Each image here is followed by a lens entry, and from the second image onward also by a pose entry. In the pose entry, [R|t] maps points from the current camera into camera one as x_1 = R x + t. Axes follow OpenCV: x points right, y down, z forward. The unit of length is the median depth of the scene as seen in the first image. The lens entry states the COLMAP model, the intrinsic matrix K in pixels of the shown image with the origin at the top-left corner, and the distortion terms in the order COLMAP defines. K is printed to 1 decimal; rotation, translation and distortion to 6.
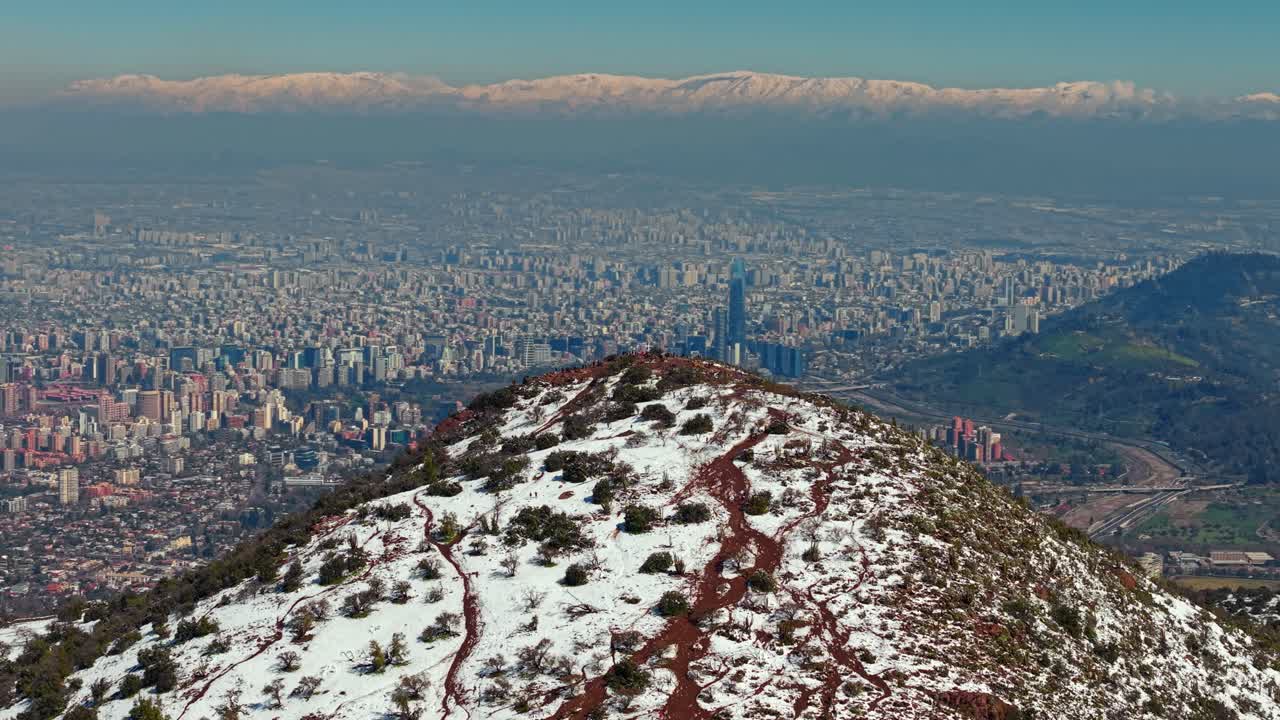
lens RADIAL K [[2977.8, 0, 641.6], [0, 2977.8, 358.8], [0, 0, 1]] dist [-0.178132, 0.000000]
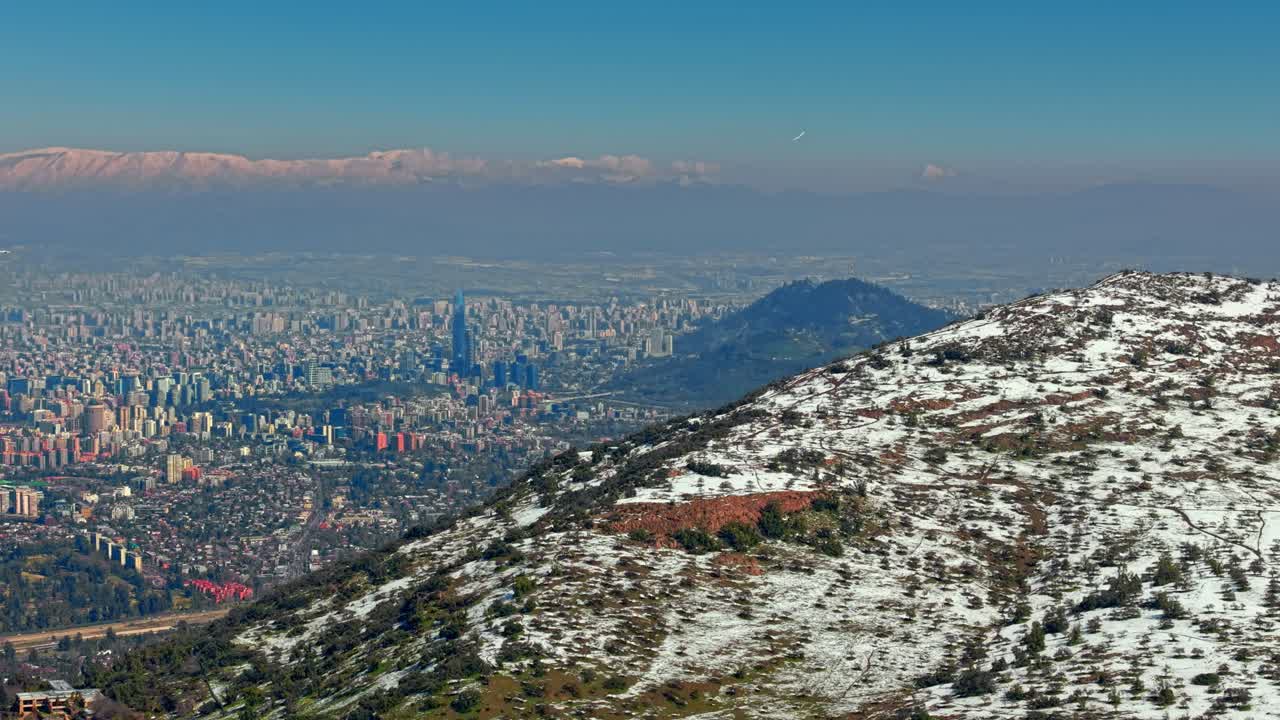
lens RADIAL K [[2977.8, 0, 641.1], [0, 2977.8, 360.4], [0, 0, 1]] dist [-0.178132, 0.000000]
pose [[0.969108, -0.032464, 0.244489, -0.191990], [0.038385, 0.999073, -0.019492, 0.019078], [-0.243630, 0.028274, 0.969456, -0.125427]]
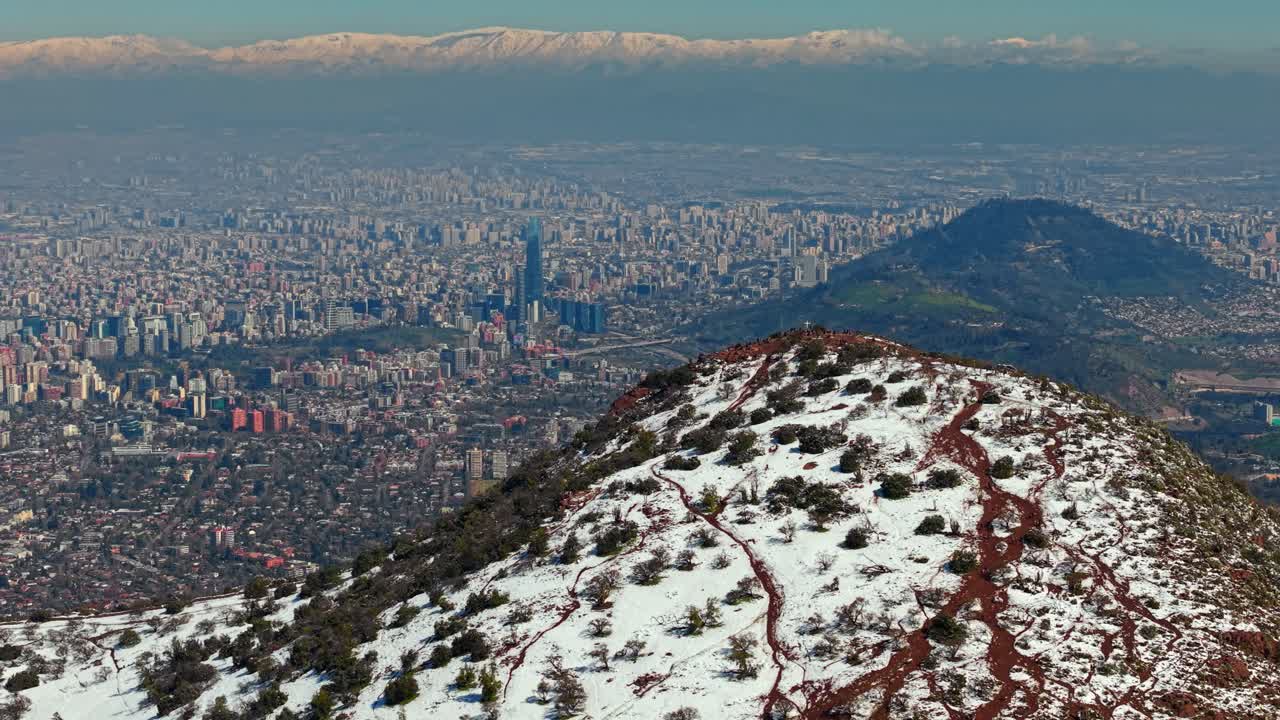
lens RADIAL K [[2977.8, 0, 636.8], [0, 2977.8, 358.9], [0, 0, 1]] dist [-0.178132, 0.000000]
pose [[0.996426, -0.027201, 0.079967, -0.015759], [0.025986, 0.999531, 0.016199, -0.001124], [-0.080370, -0.014064, 0.996666, -0.007105]]
